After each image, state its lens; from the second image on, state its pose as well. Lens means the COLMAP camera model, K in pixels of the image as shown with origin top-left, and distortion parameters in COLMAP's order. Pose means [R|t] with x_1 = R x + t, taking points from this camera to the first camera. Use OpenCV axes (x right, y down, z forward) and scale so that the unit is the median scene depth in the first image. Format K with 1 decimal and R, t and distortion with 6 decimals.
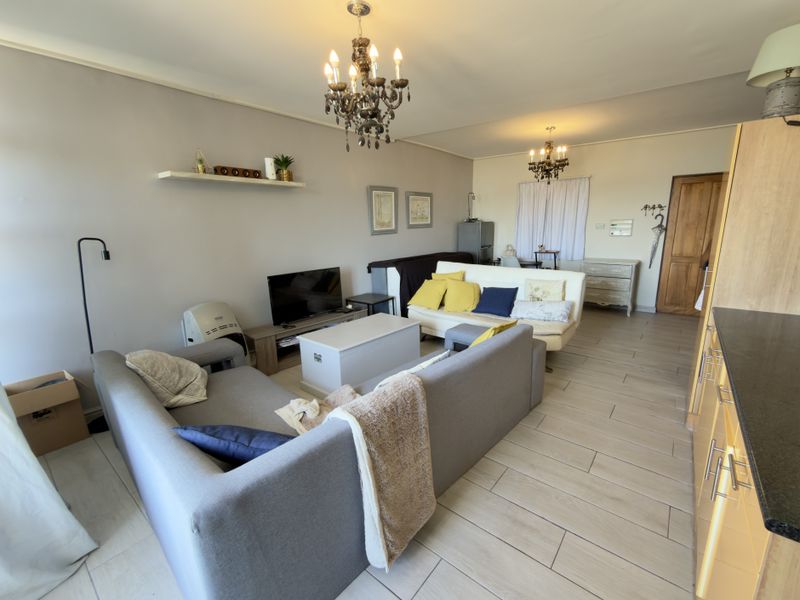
lens RADIAL K [[347.2, 0, 424.8], [0, 347.2, 303.3], [0, 0, 1]] dist [0.000959, -0.000023]
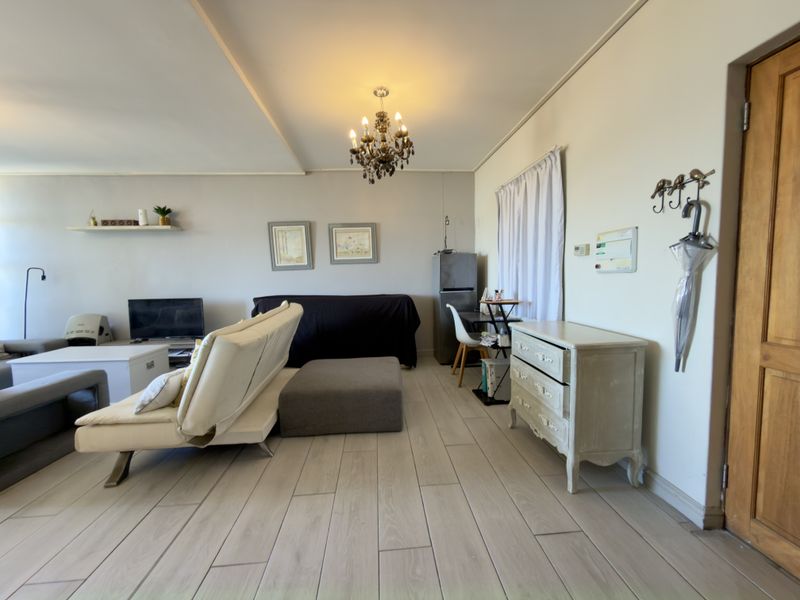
lens RADIAL K [[319.3, 0, 400.0], [0, 319.3, 300.0], [0, 0, 1]] dist [-0.001027, -0.000087]
pose [[0.663924, 0.061209, -0.745291, 0.746831], [-0.160304, 0.985125, -0.061897, -0.112321], [0.730416, 0.160568, 0.663860, 0.655494]]
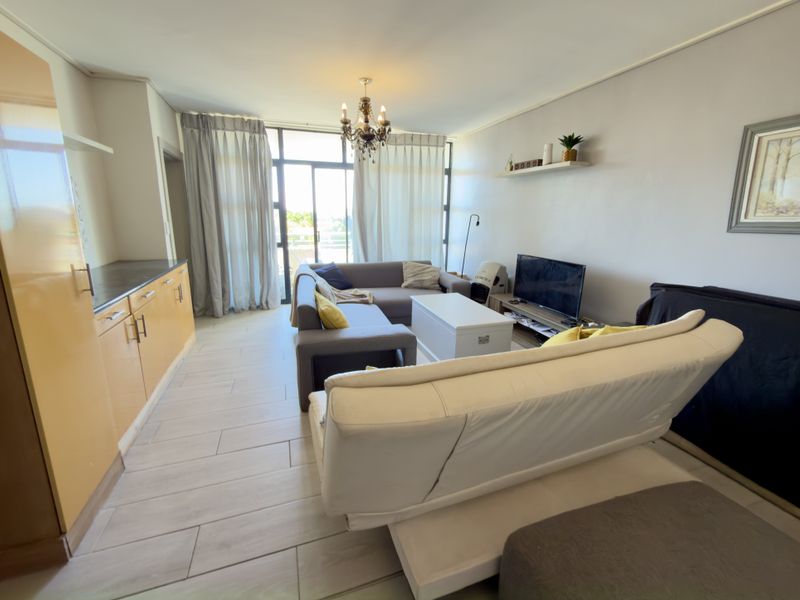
lens RADIAL K [[335.3, 0, 391.0], [0, 335.3, 284.3], [0, 0, 1]] dist [-0.001288, -0.000194]
pose [[-0.566500, 0.178762, -0.804439, 0.474867], [-0.190834, 0.921193, 0.339096, -0.191081], [0.801661, 0.345612, -0.487742, 0.852599]]
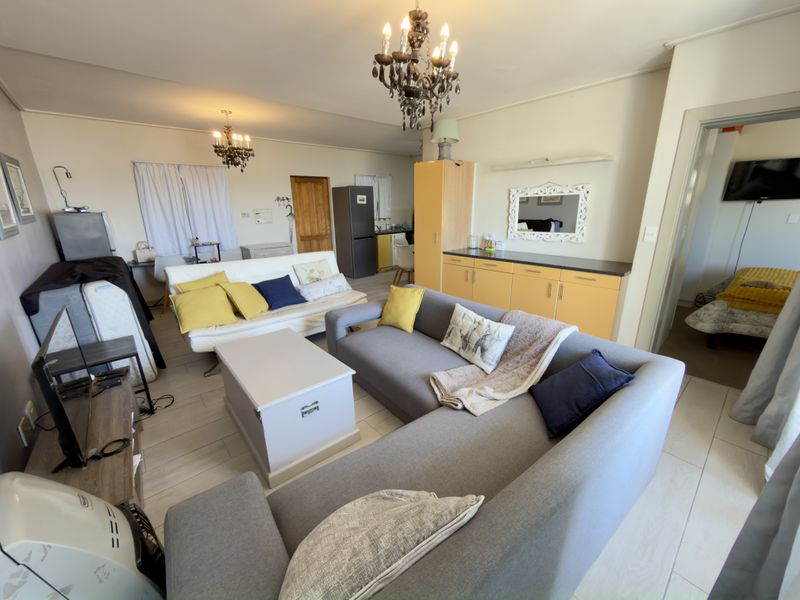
lens RADIAL K [[319.3, 0, 400.0], [0, 319.3, 300.0], [0, 0, 1]] dist [-0.001027, -0.000087]
pose [[0.241849, -0.265498, 0.933285, -0.430615], [0.239175, 0.948472, 0.207839, -0.072639], [-0.940375, 0.172952, 0.292887, 0.343562]]
